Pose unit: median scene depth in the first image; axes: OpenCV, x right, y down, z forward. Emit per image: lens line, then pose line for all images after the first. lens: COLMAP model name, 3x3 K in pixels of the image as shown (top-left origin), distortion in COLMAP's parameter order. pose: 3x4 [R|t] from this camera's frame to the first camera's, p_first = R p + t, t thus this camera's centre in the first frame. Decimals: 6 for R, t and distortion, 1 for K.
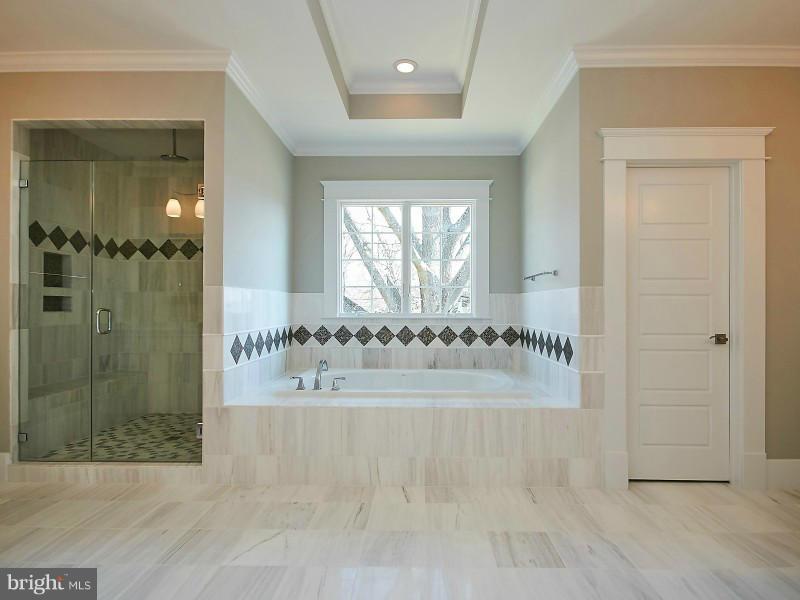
lens RADIAL K [[438.0, 0, 402.7], [0, 438.0, 305.8], [0, 0, 1]] dist [0.001340, -0.000555]
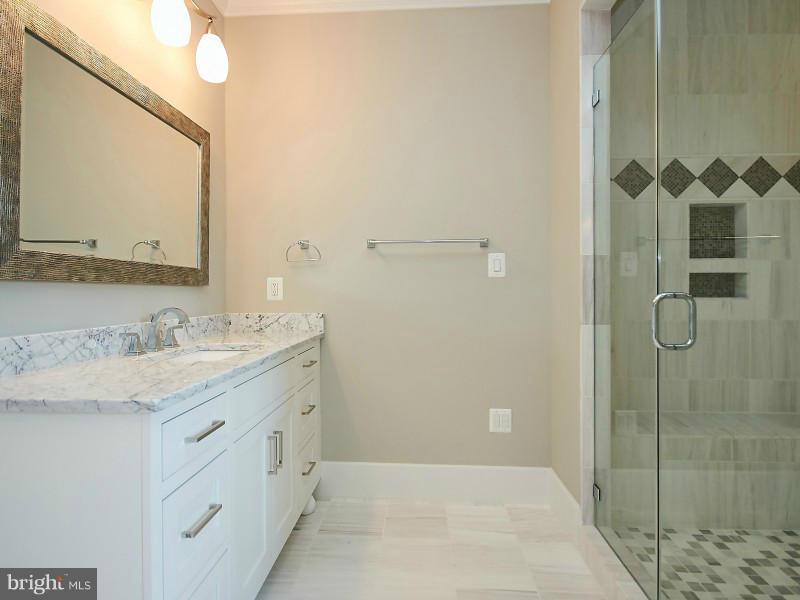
lens RADIAL K [[438.0, 0, 398.7], [0, 438.0, 297.0], [0, 0, 1]] dist [0.001340, -0.000555]
pose [[-0.007881, 0.000602, -0.999969, -0.177944], [0.010495, 0.999945, 0.000519, 0.007166], [0.999914, -0.010491, -0.007886, 0.580580]]
